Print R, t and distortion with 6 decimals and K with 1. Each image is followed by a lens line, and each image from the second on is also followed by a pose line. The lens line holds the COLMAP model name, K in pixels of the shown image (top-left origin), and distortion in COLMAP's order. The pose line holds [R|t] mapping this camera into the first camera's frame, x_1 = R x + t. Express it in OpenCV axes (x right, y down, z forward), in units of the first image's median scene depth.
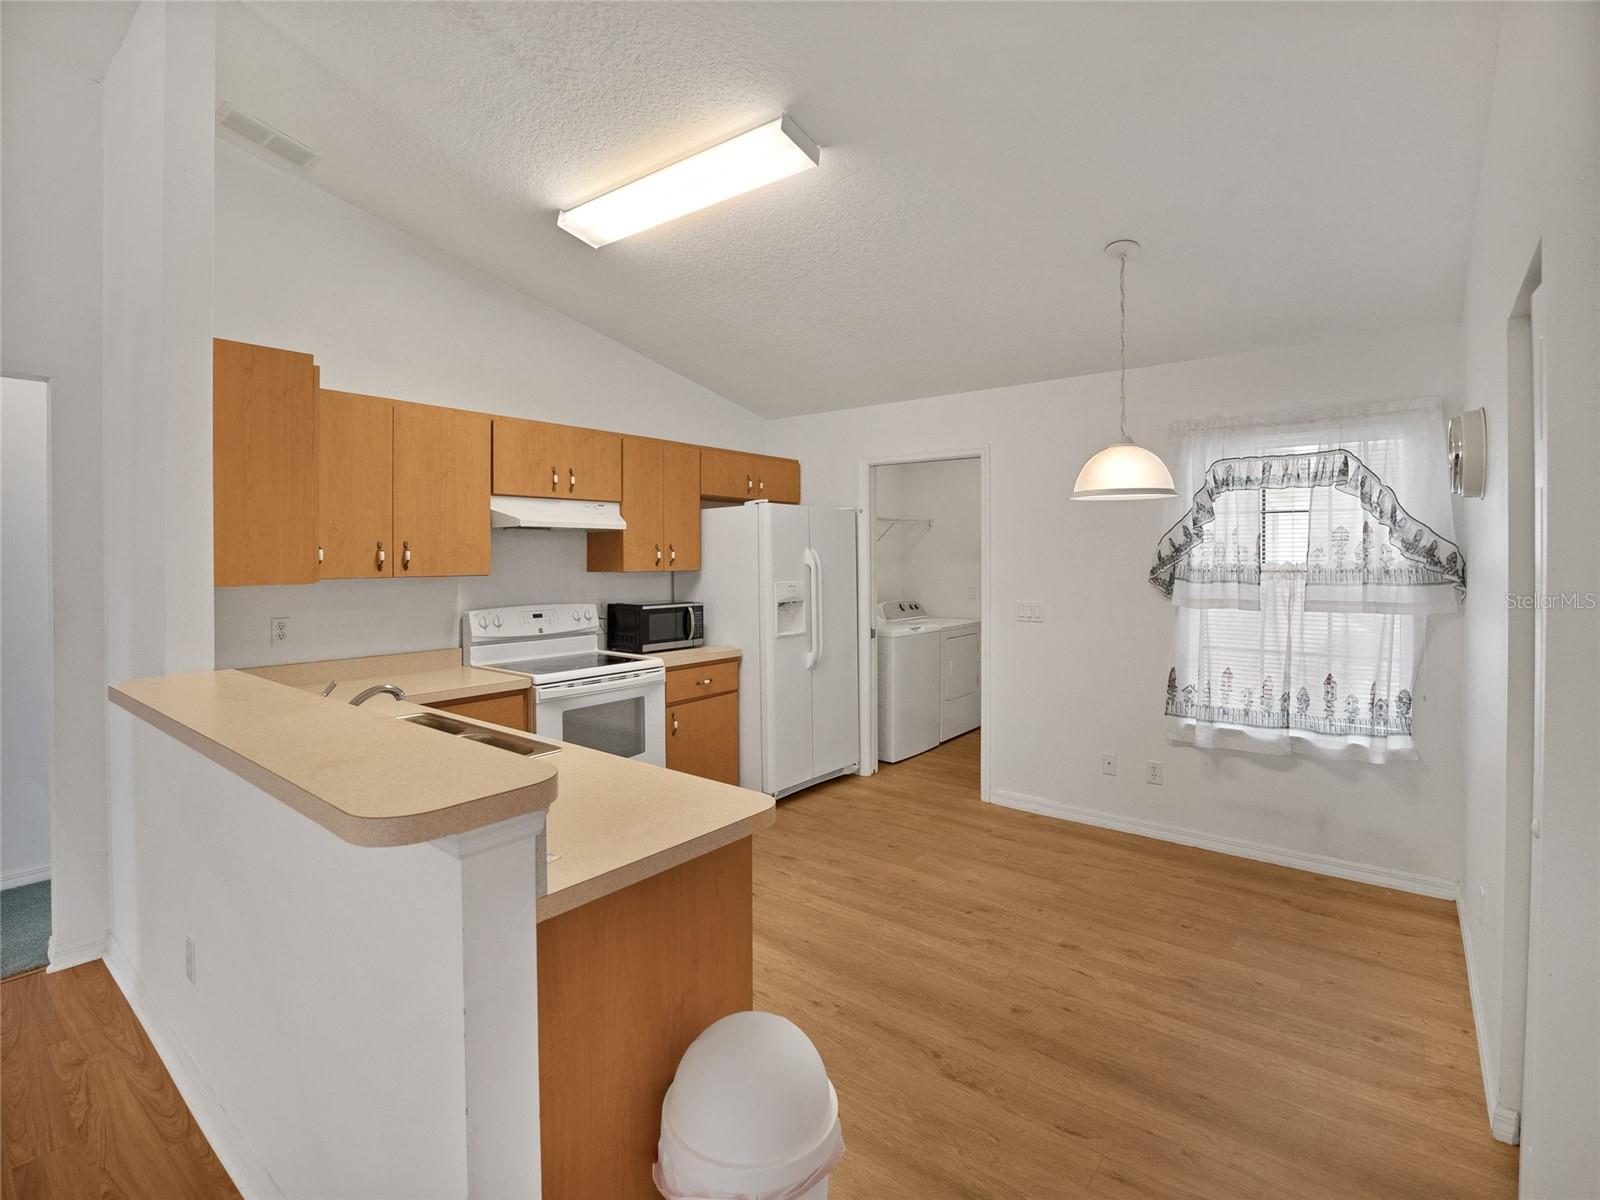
lens RADIAL K [[788.0, 0, 790.2], [0, 788.0, 569.2], [0, 0, 1]] dist [-0.032595, -0.000658]
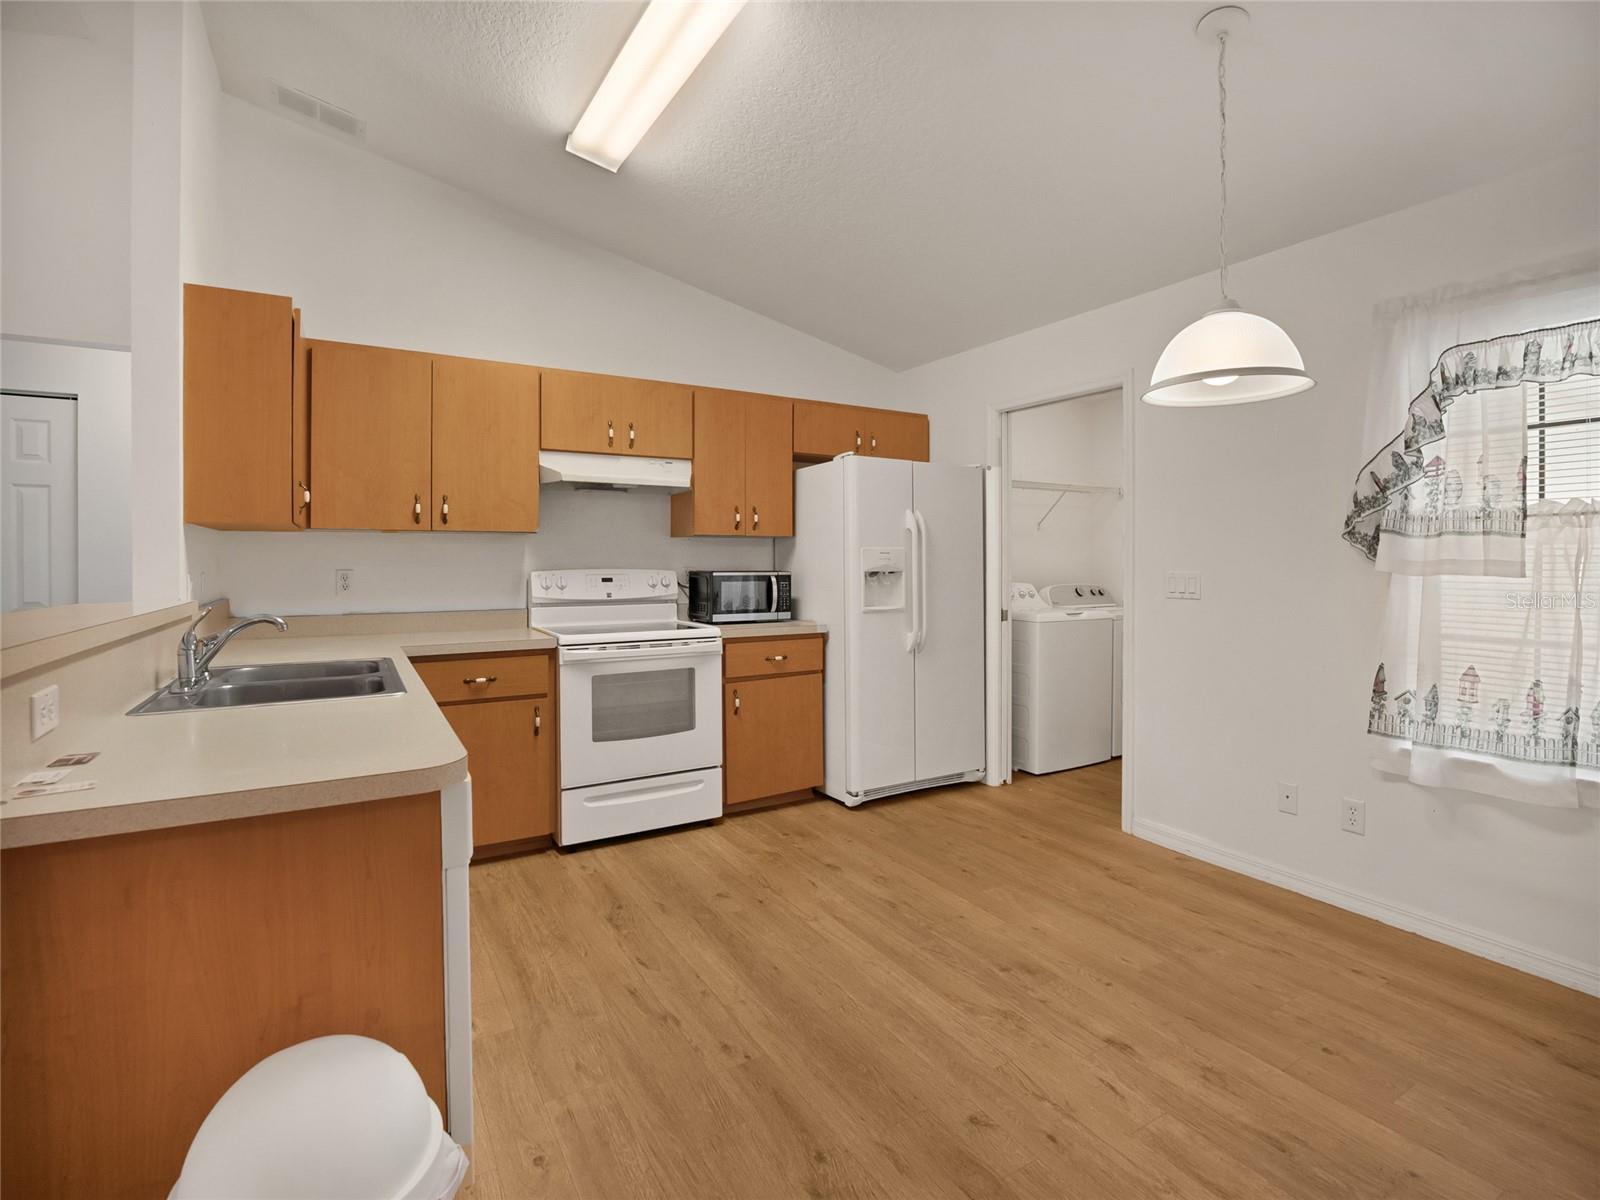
lens RADIAL K [[793.3, 0, 772.8], [0, 793.3, 570.1], [0, 0, 1]] dist [-0.030821, 0.000359]
pose [[0.936682, 0.010567, -0.350021, 0.236835], [-0.011193, 0.999937, 0.000235, 0.051388], [0.350002, 0.003698, 0.936742, 0.186686]]
